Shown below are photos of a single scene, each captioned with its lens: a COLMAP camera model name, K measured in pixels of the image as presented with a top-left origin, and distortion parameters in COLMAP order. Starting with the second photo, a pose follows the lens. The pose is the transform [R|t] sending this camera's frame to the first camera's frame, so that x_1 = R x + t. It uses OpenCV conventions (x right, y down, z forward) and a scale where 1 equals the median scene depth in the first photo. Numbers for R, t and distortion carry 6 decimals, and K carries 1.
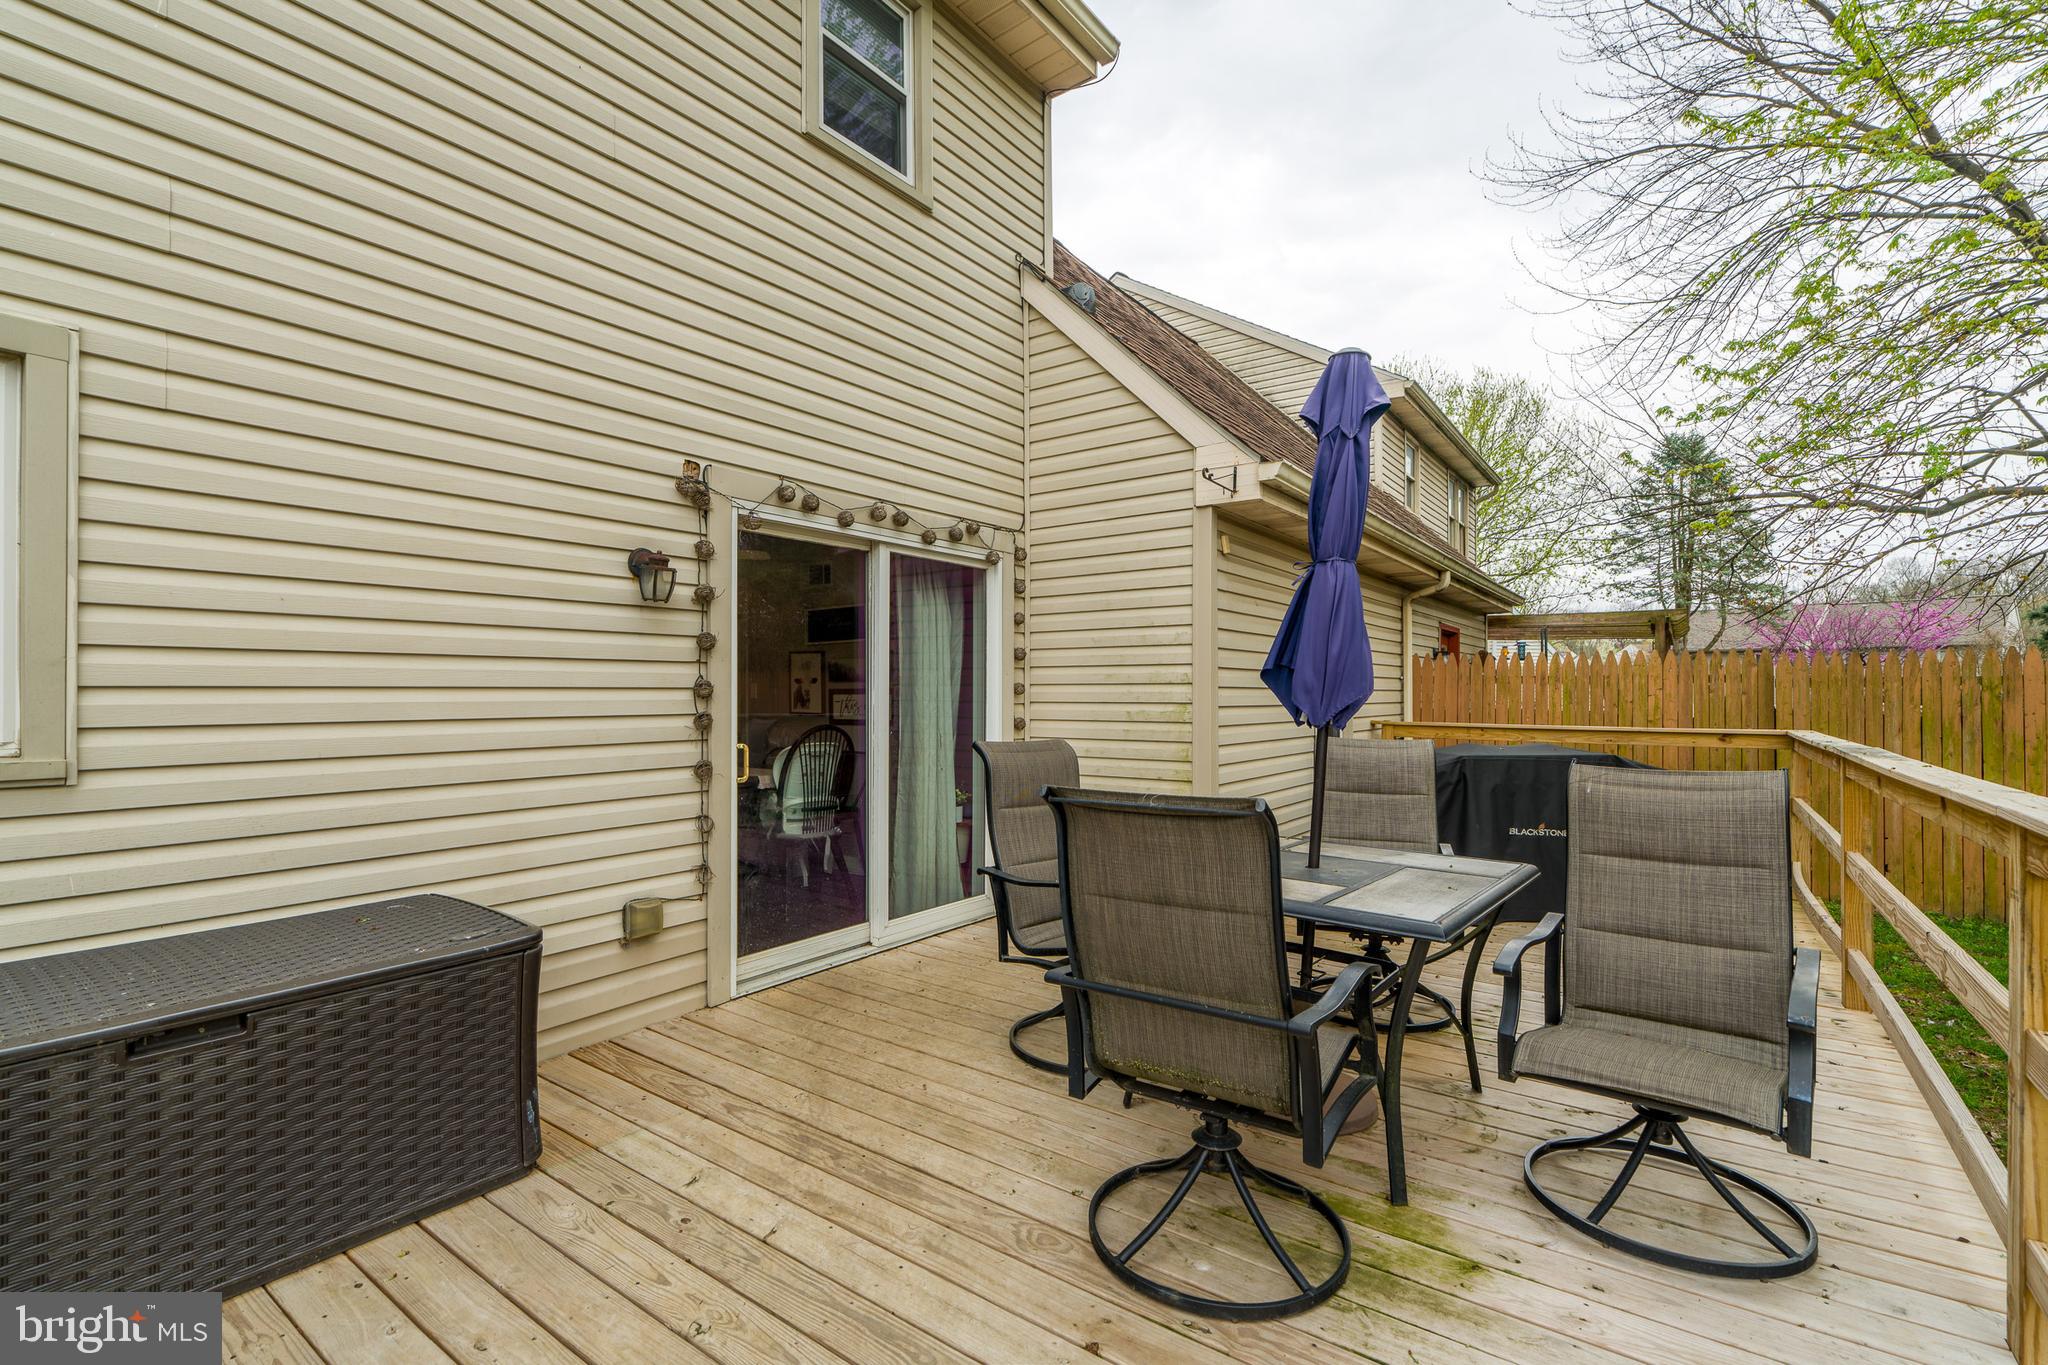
lens RADIAL K [[925.6, 0, 1011.1], [0, 925.6, 687.8], [0, 0, 1]] dist [-0.005395, 0.000670]
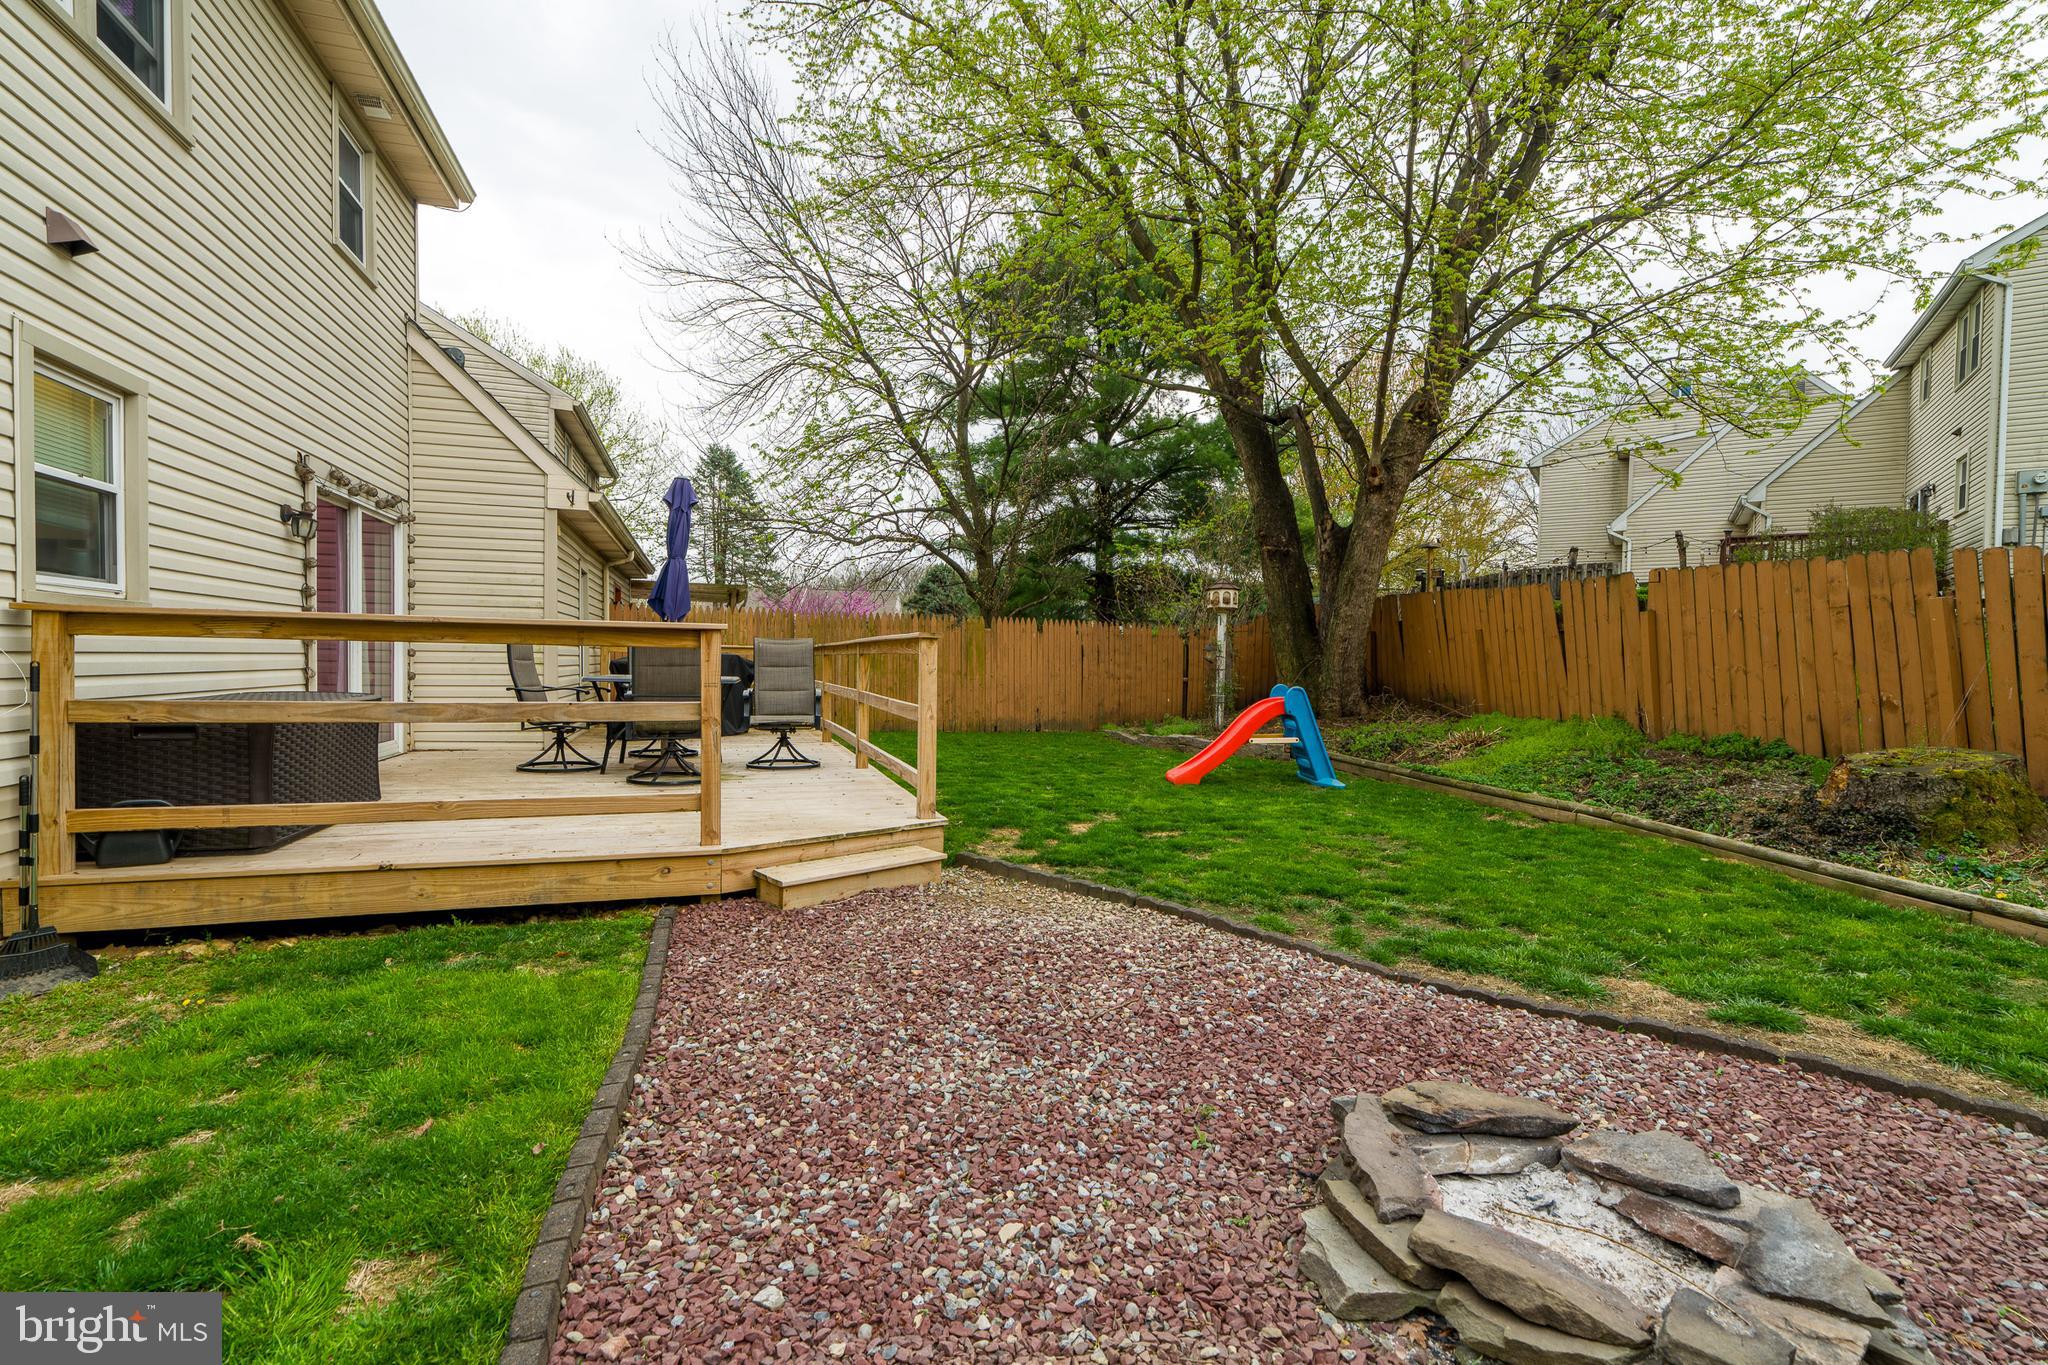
lens RADIAL K [[925.6, 0, 1028.1], [0, 925.6, 675.7], [0, 0, 1]] dist [-0.005395, 0.000670]
pose [[0.571058, -0.006494, 0.820884, -0.738315], [-0.017875, 0.999633, 0.020342, 0.074516], [-0.820715, -0.026290, 0.570732, -0.784201]]
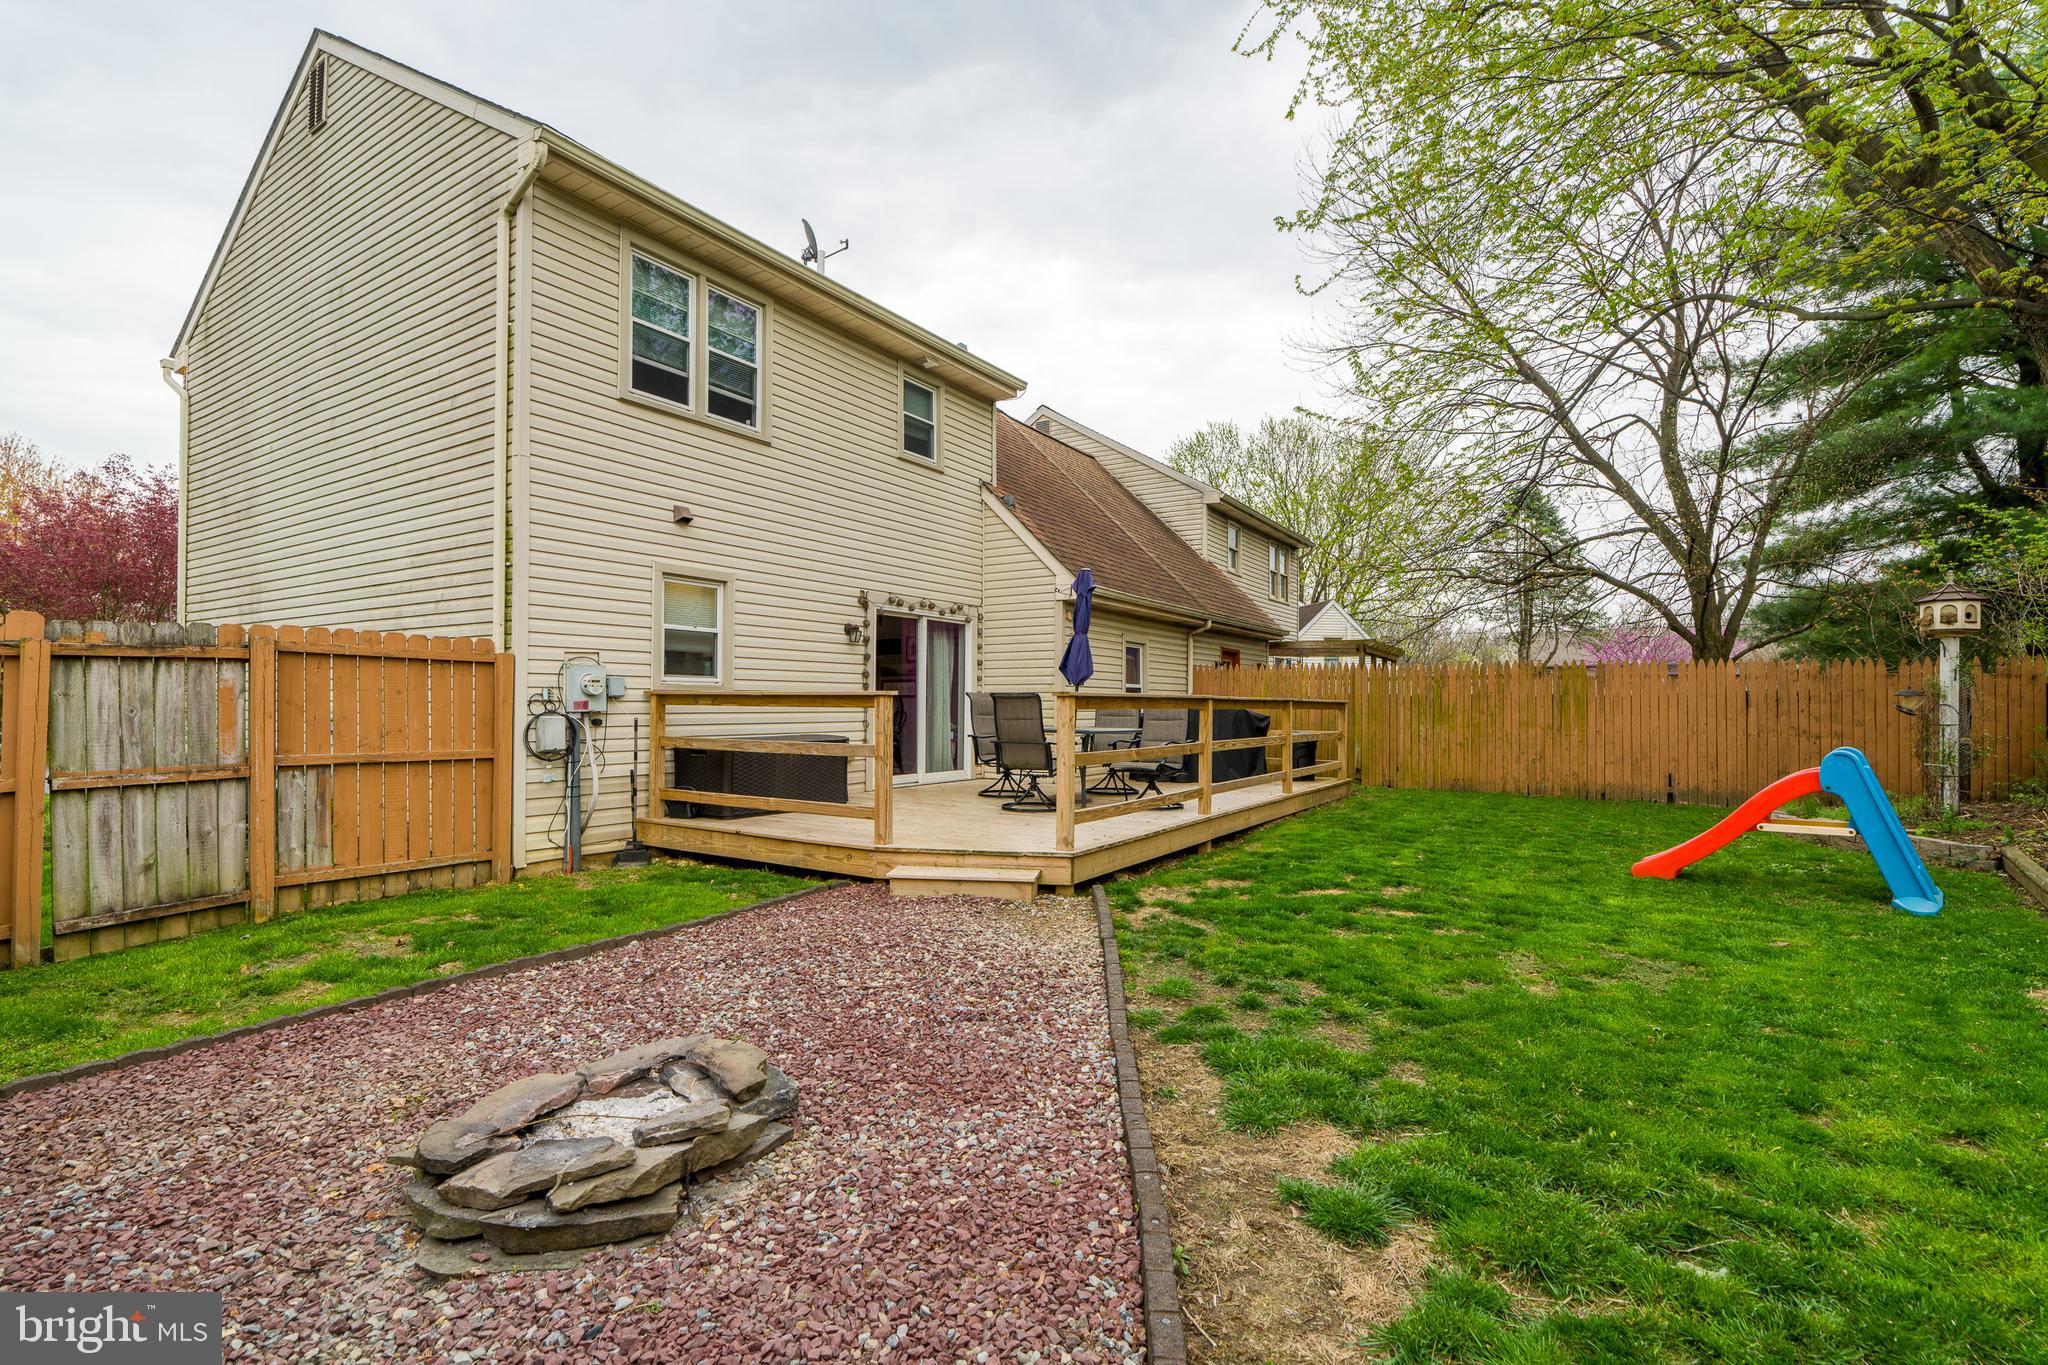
lens RADIAL K [[925.6, 0, 1022.0], [0, 925.6, 673.7], [0, 0, 1]] dist [-0.005395, 0.000670]
pose [[0.997711, 0.005007, 0.067435, -0.044771], [-0.003140, 0.999610, -0.027765, 0.058204], [-0.067548, 0.027490, 0.997337, -1.359479]]
